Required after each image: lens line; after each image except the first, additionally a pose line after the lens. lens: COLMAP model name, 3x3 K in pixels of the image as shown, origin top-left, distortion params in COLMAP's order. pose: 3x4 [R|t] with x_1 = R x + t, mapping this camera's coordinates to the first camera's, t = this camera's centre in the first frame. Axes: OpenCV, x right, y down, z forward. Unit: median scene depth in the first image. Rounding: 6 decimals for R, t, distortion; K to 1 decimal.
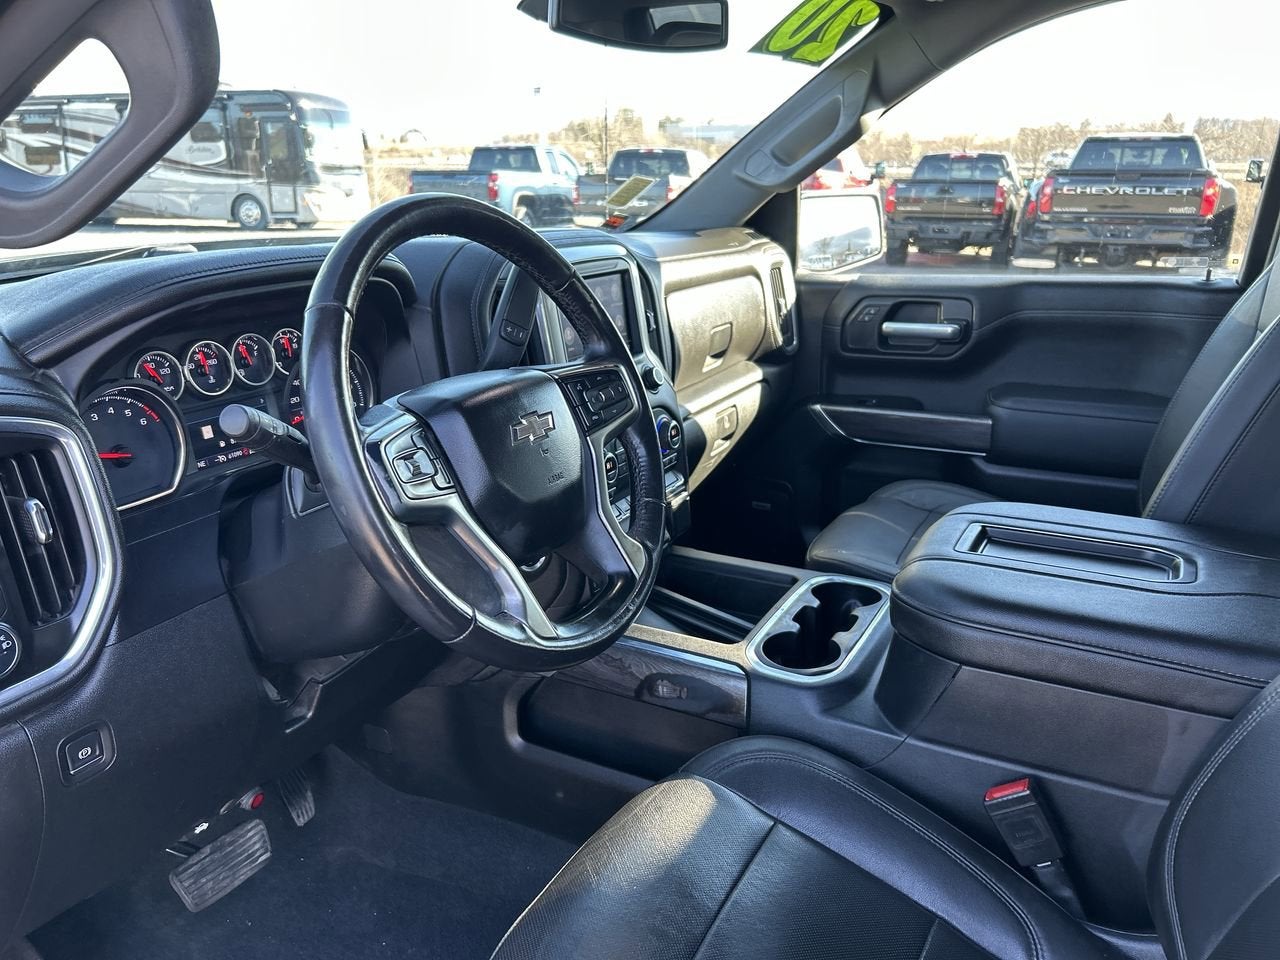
lens RADIAL K [[982.9, 0, 636.0], [0, 982.9, 478.2], [0, 0, 1]] dist [0.054667, -0.066719]
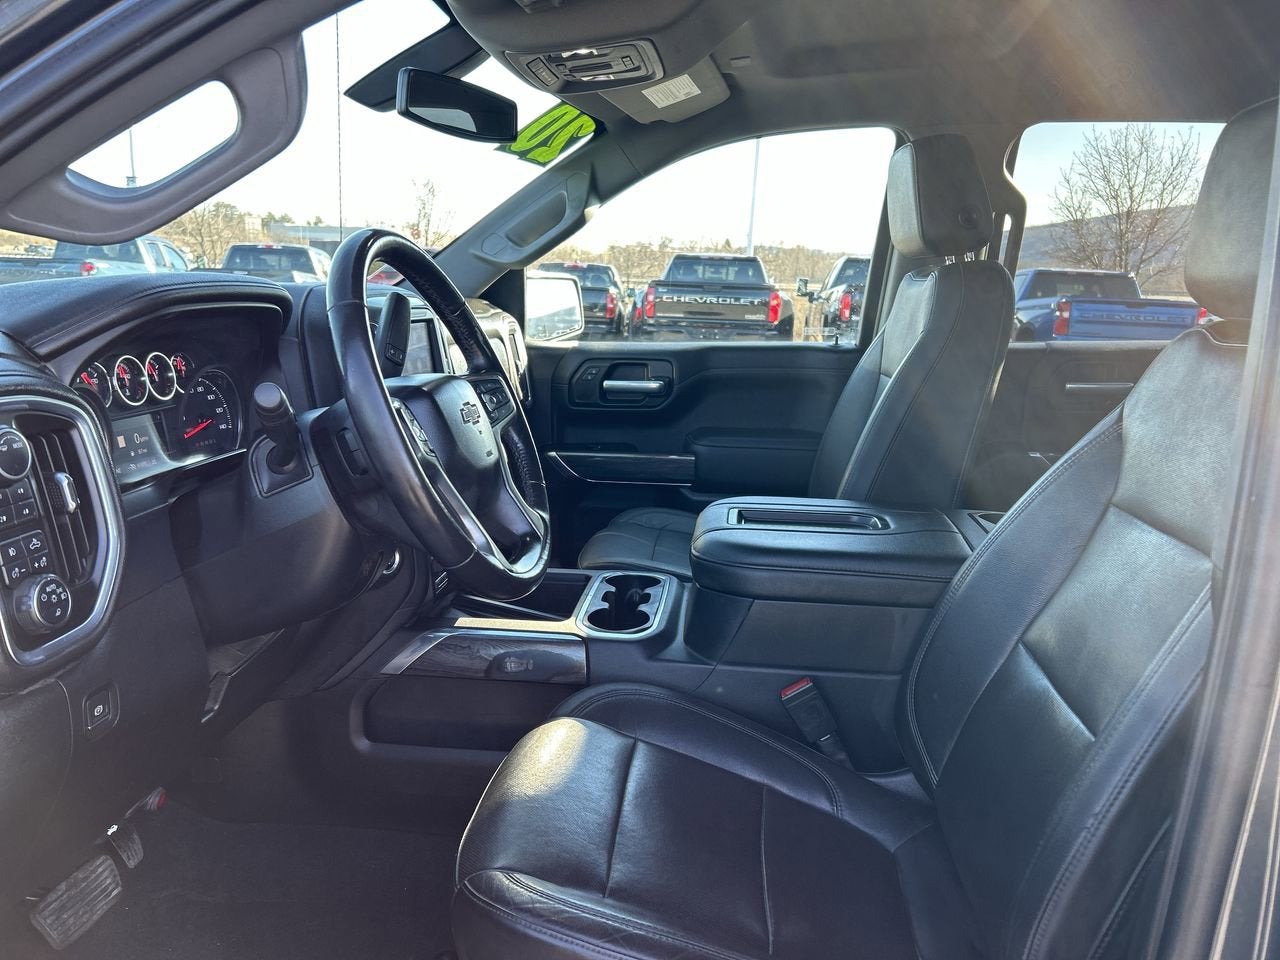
lens RADIAL K [[971.9, 0, 648.6], [0, 971.9, 474.2], [0, 0, 1]] dist [0.078661, -0.088469]
pose [[0.925234, -0.044072, 0.376827, -0.168746], [0.082341, 0.992882, -0.086052, 0.069815], [-0.370353, 0.110647, 0.922278, -0.105241]]
